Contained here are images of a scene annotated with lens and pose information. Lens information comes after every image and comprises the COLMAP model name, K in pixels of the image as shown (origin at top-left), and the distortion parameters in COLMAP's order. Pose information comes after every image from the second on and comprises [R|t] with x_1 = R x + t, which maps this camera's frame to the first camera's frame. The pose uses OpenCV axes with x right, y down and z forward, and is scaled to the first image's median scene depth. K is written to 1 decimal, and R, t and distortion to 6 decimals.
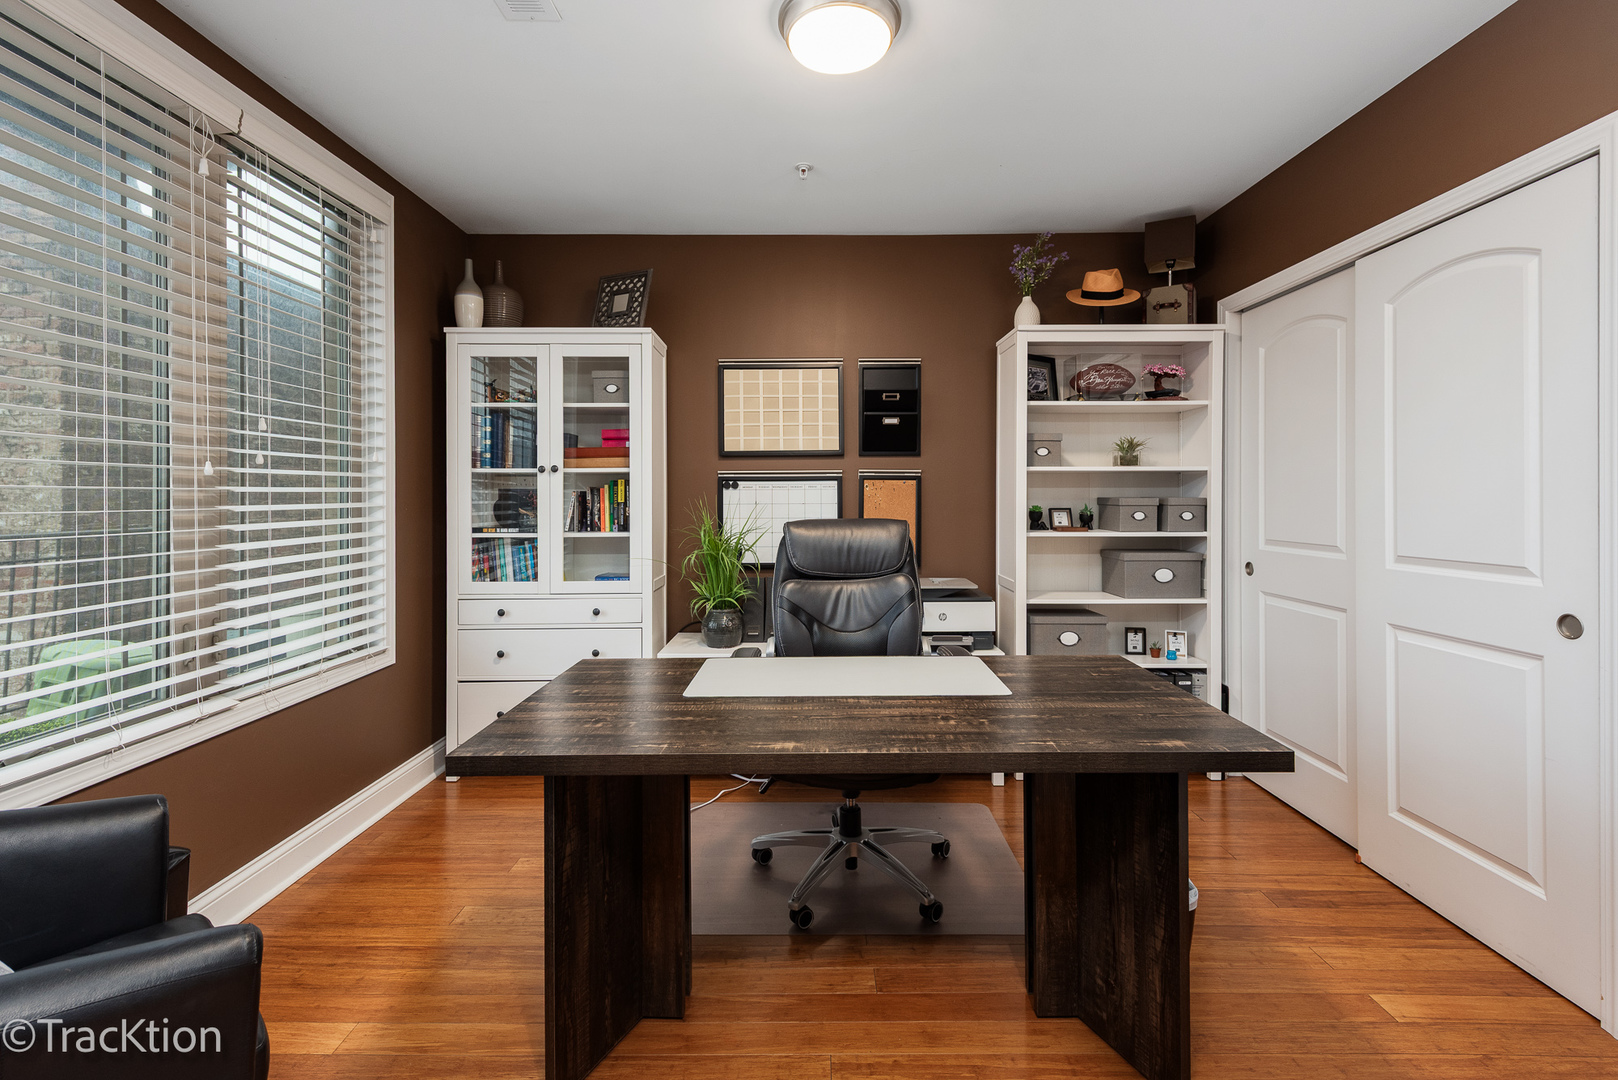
lens RADIAL K [[721.6, 0, 814.2], [0, 721.6, 498.6], [0, 0, 1]] dist [0.014011, -0.002886]
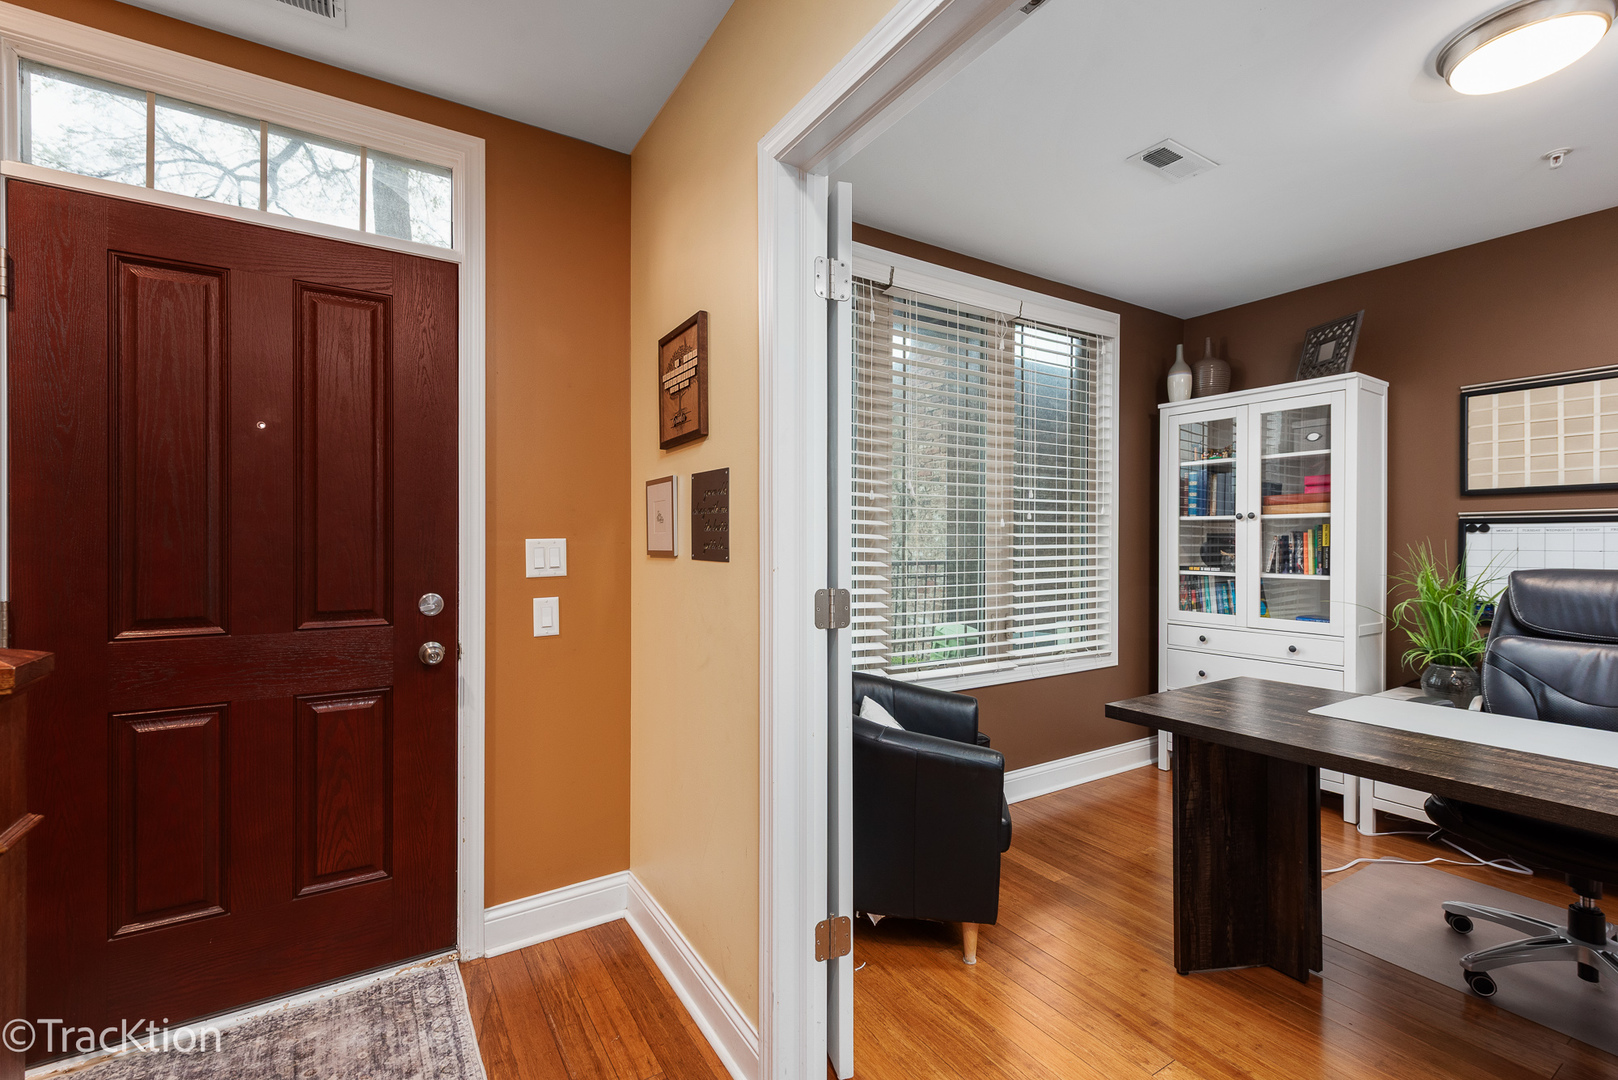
lens RADIAL K [[721.6, 0, 809.3], [0, 721.6, 540.4], [0, 0, 1]] dist [0.014011, -0.002886]
pose [[0.542952, 0.003913, -0.839755, 0.209579], [-0.006365, 0.999980, 0.000544, 0.000786], [0.839740, 0.005050, 0.542966, -0.180626]]
